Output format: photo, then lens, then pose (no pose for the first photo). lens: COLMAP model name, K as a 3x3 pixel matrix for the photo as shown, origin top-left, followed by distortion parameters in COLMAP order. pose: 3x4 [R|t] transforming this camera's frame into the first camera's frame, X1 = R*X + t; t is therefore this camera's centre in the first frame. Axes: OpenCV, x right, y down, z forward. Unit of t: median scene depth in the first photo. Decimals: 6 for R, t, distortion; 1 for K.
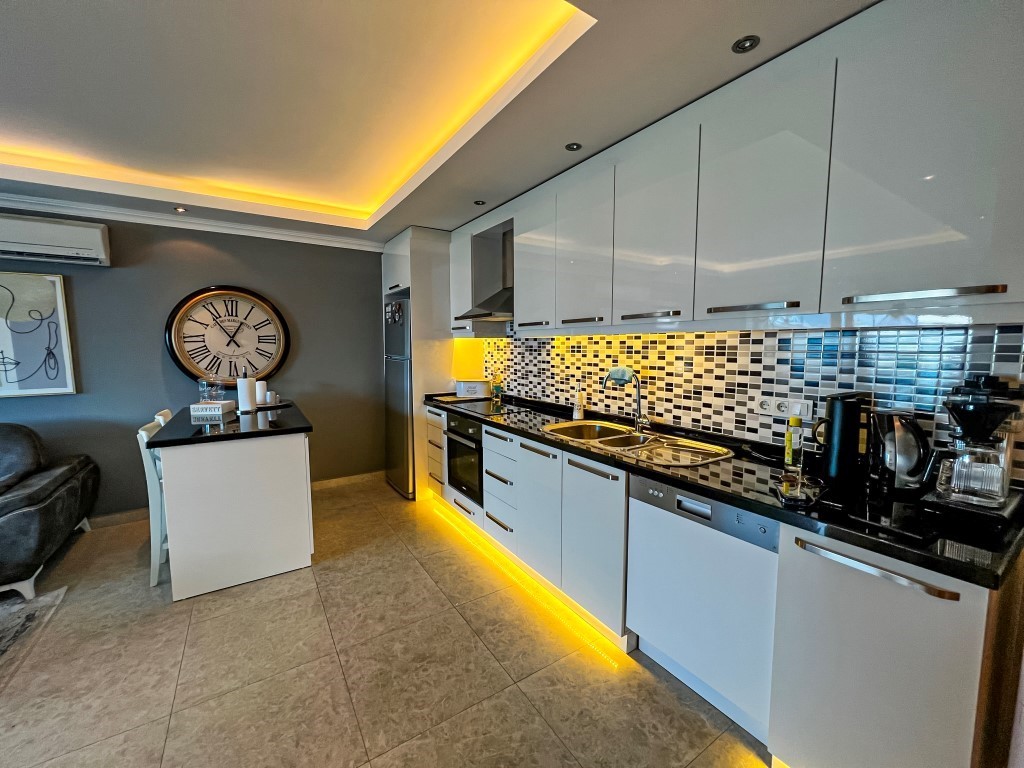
lens RADIAL K [[410.2, 0, 511.0], [0, 410.2, 384.3], [0, 0, 1]] dist [0.000259, -0.000107]
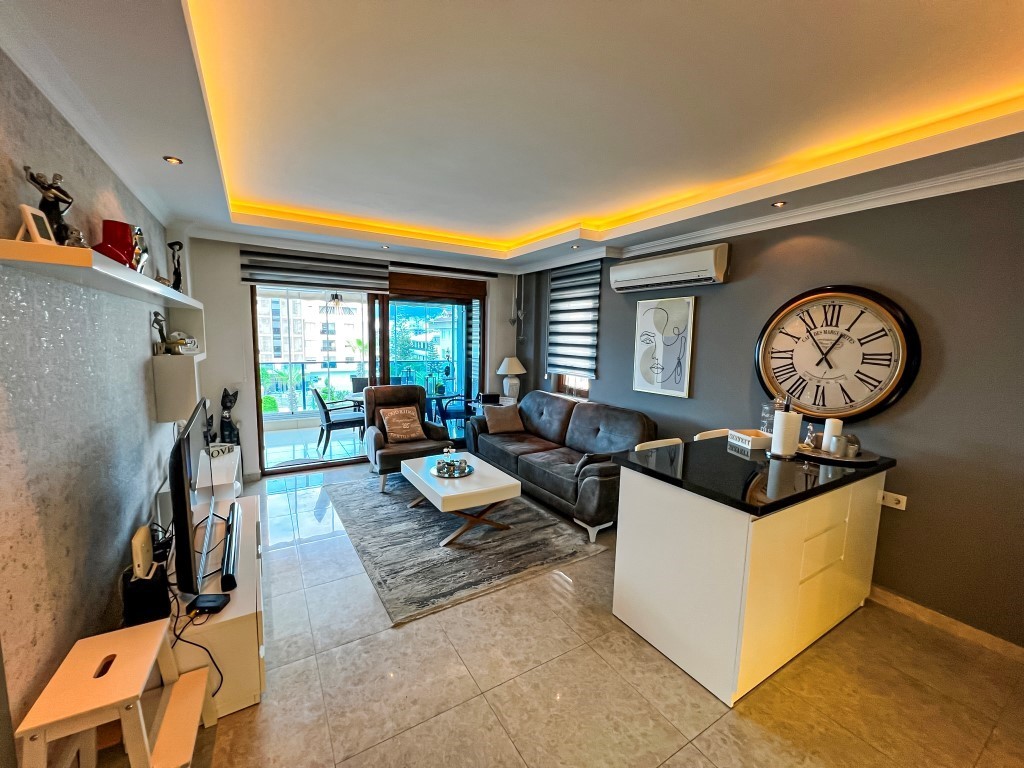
lens RADIAL K [[410.2, 0, 511.4], [0, 410.2, 386.5], [0, 0, 1]] dist [0.000259, -0.000107]
pose [[-0.027482, 0.123940, -0.991909, 0.054239], [-0.116802, 0.985089, 0.126324, -0.052699], [0.992775, 0.119329, -0.012595, 0.278565]]
